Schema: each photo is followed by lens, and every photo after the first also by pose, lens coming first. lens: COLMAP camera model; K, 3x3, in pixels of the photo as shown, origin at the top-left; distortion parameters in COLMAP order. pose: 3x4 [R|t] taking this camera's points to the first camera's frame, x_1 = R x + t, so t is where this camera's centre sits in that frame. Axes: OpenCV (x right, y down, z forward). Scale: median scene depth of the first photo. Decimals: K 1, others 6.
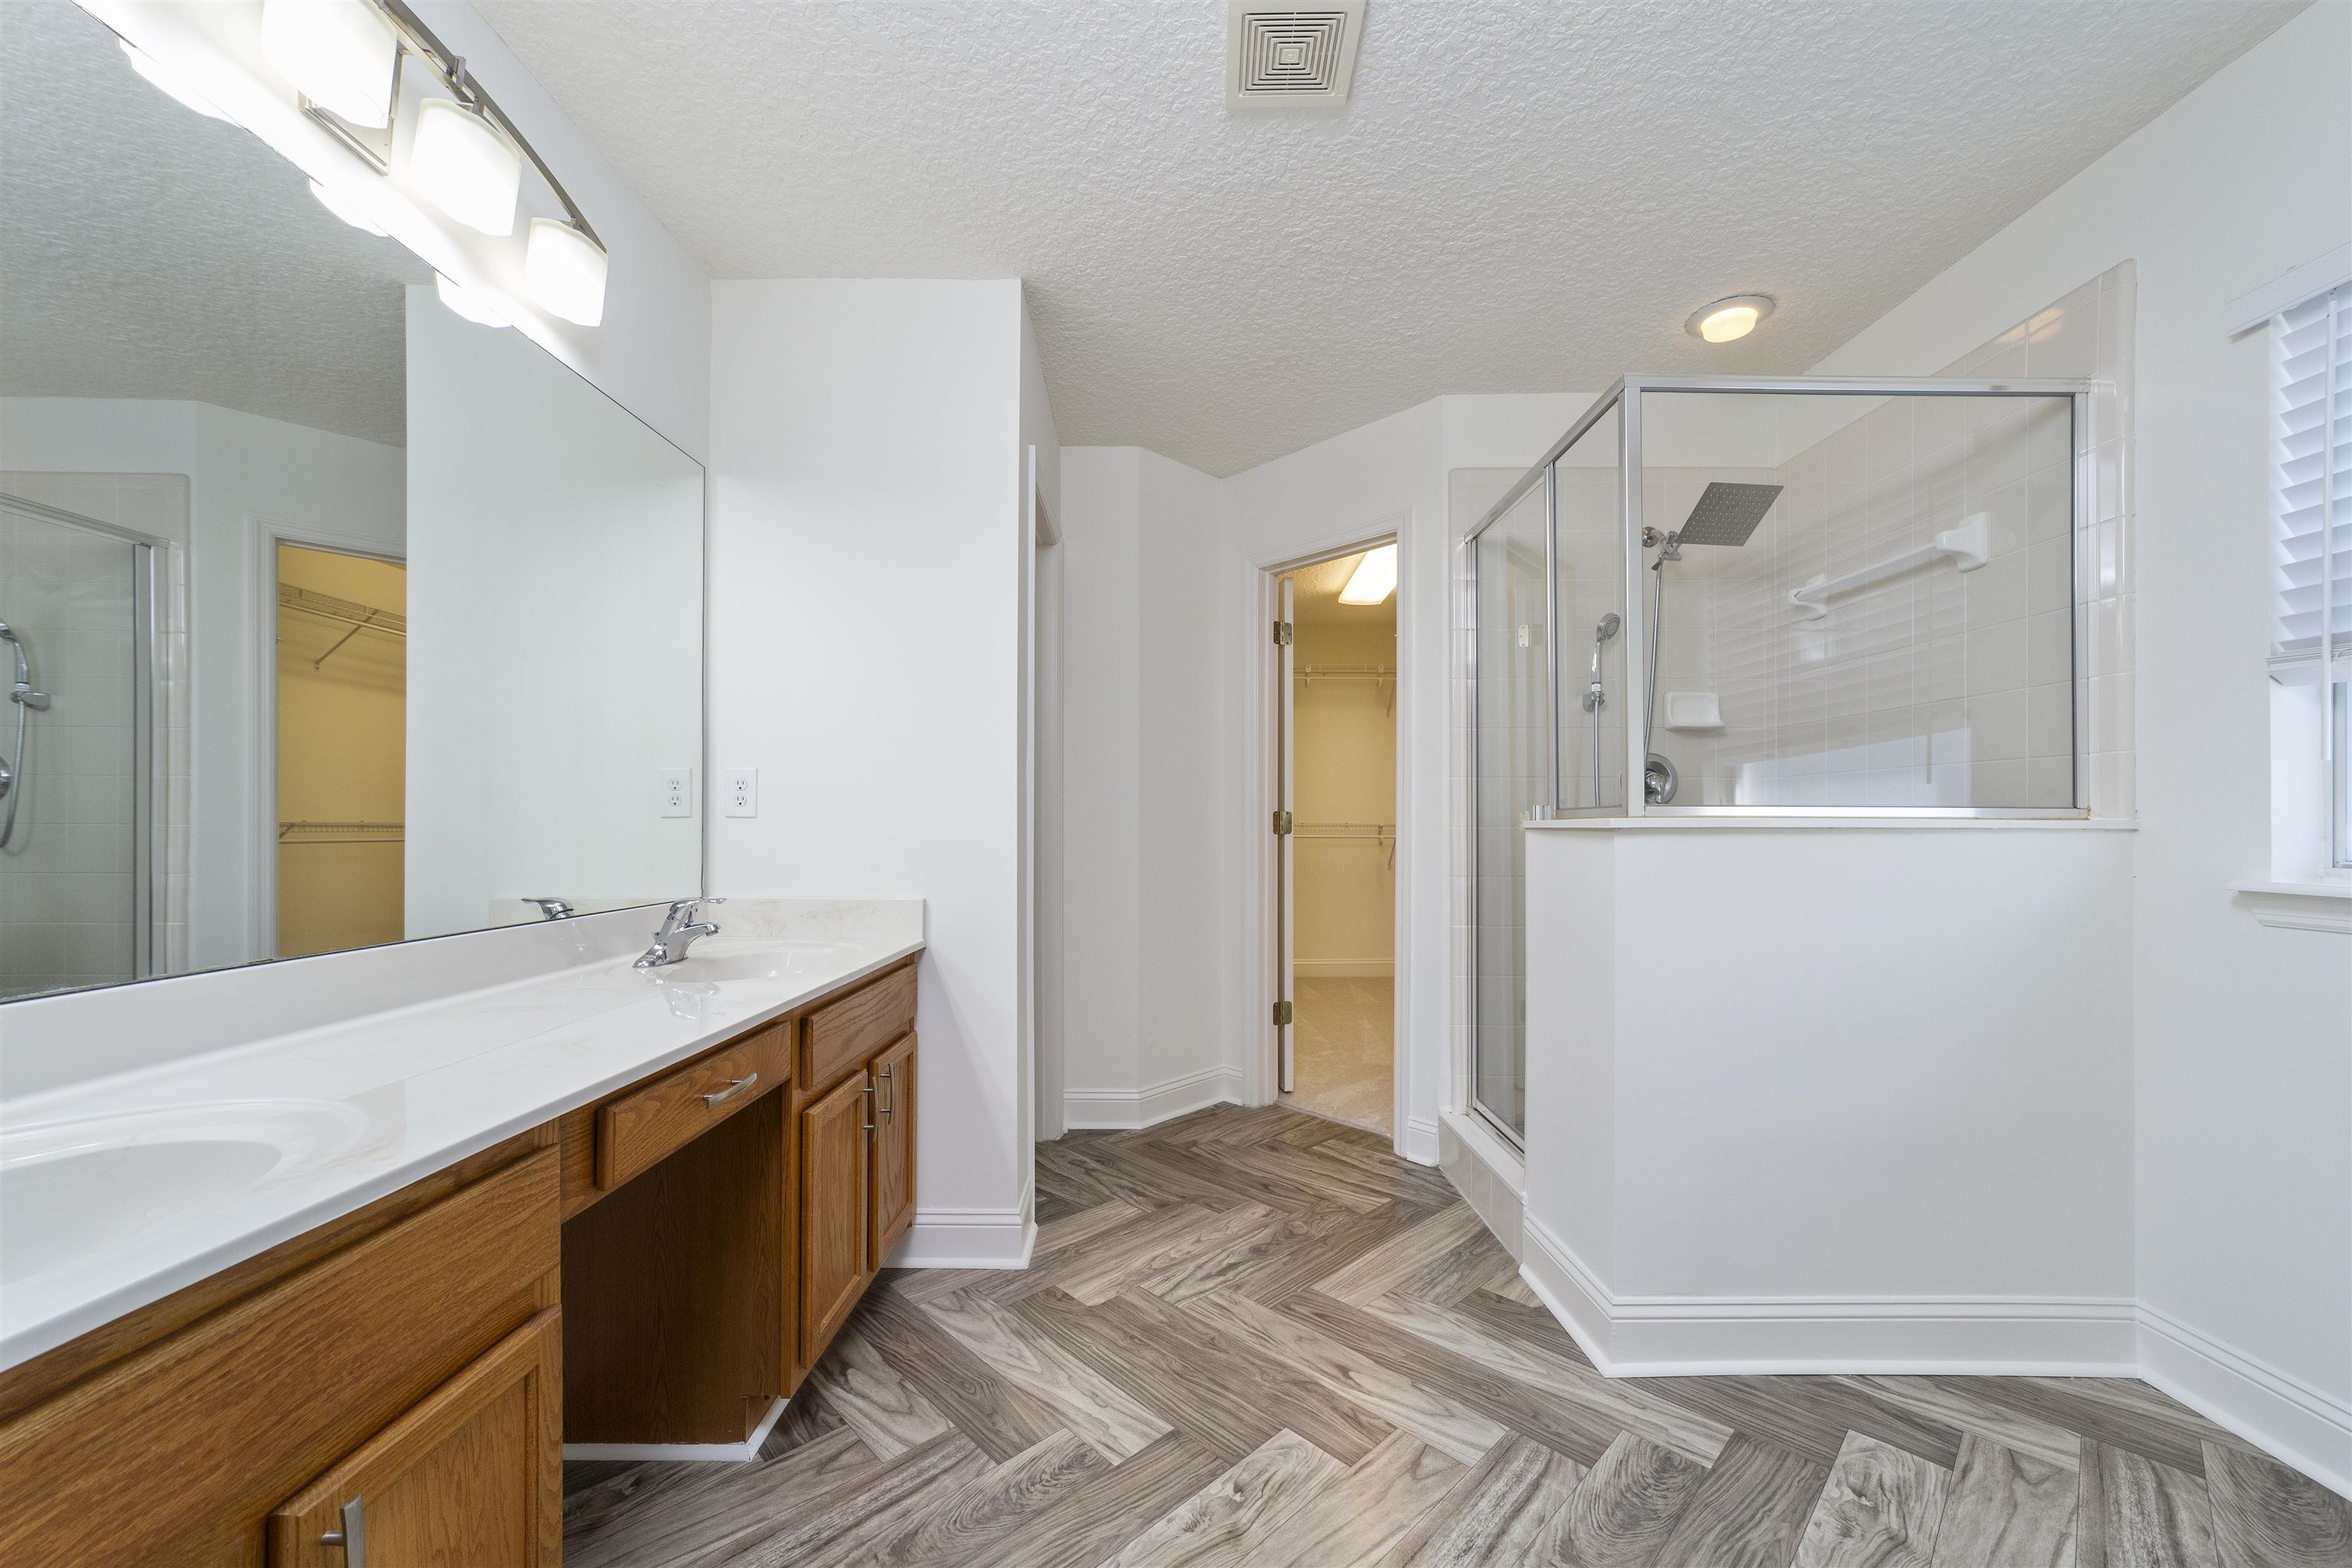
lens RADIAL K [[912.3, 0, 1175.0], [0, 912.3, 835.7], [0, 0, 1]] dist [-0.003275, 0.004339]
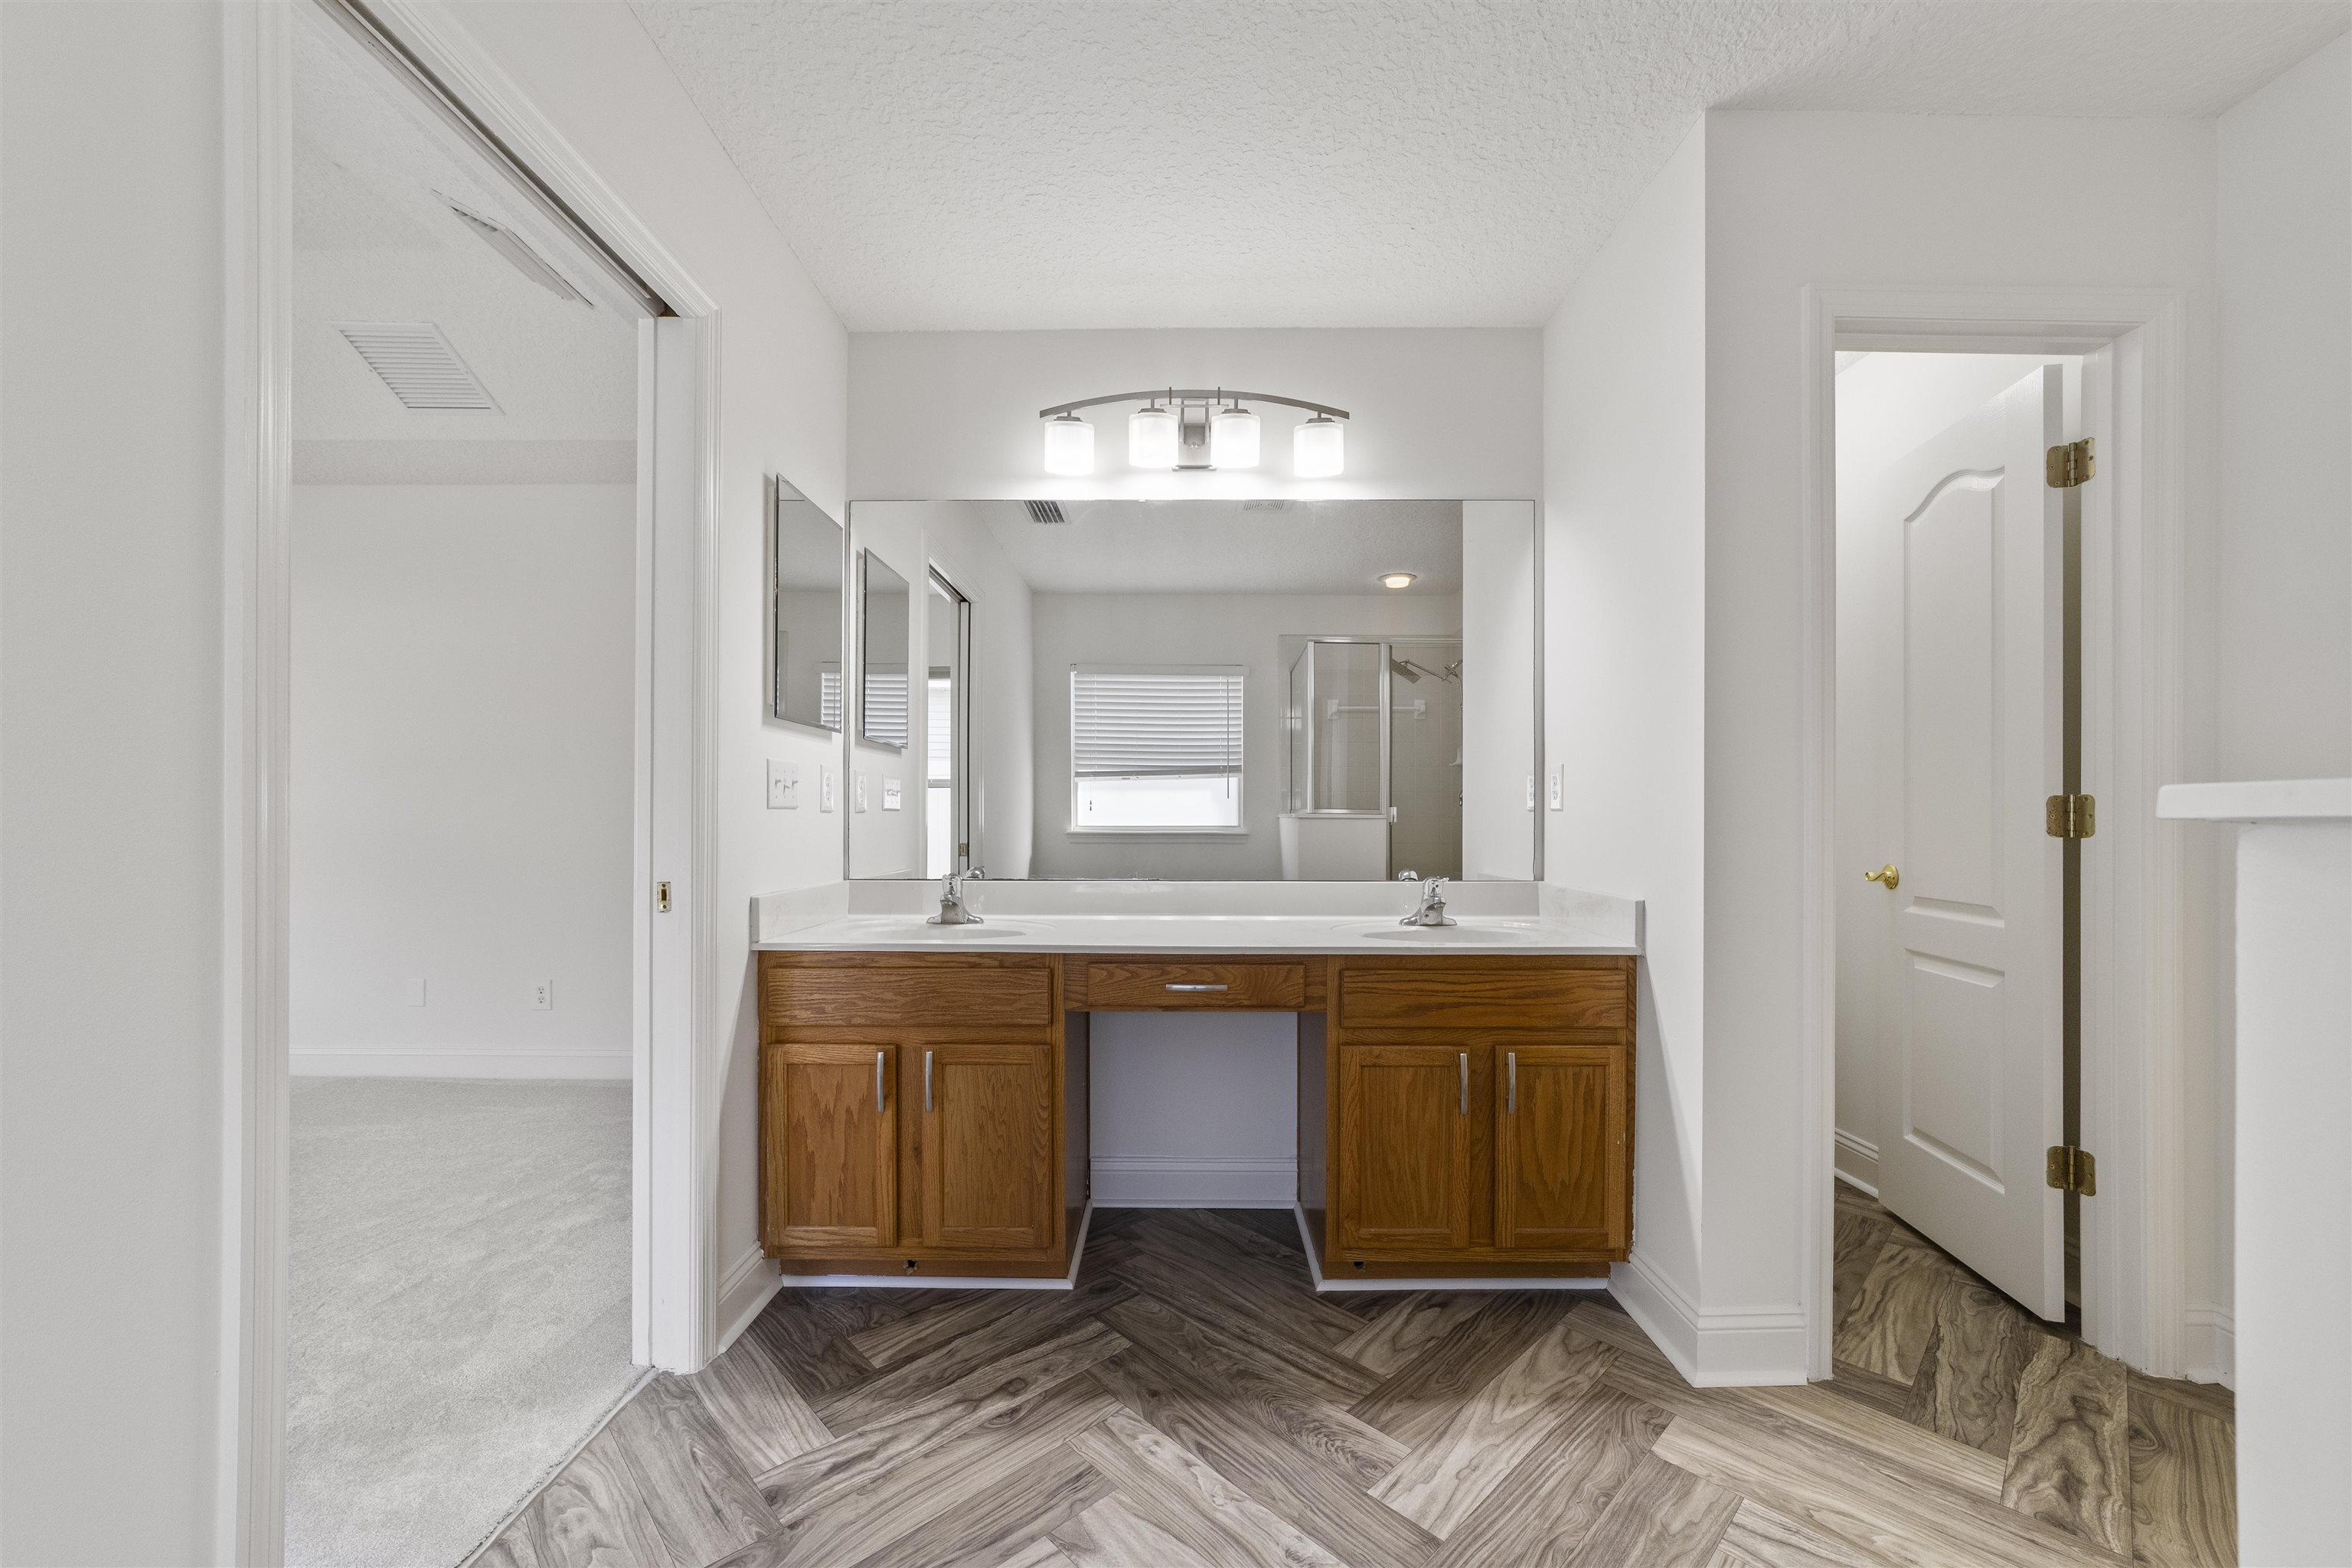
lens RADIAL K [[912.3, 0, 1182.6], [0, 912.3, 806.0], [0, 0, 1]] dist [-0.003275, 0.004339]
pose [[-0.000880, -0.011807, -0.999930, 0.802933], [-0.010652, 0.999874, -0.011797, -0.010782], [0.999943, 0.010641, -0.001005, 0.718174]]
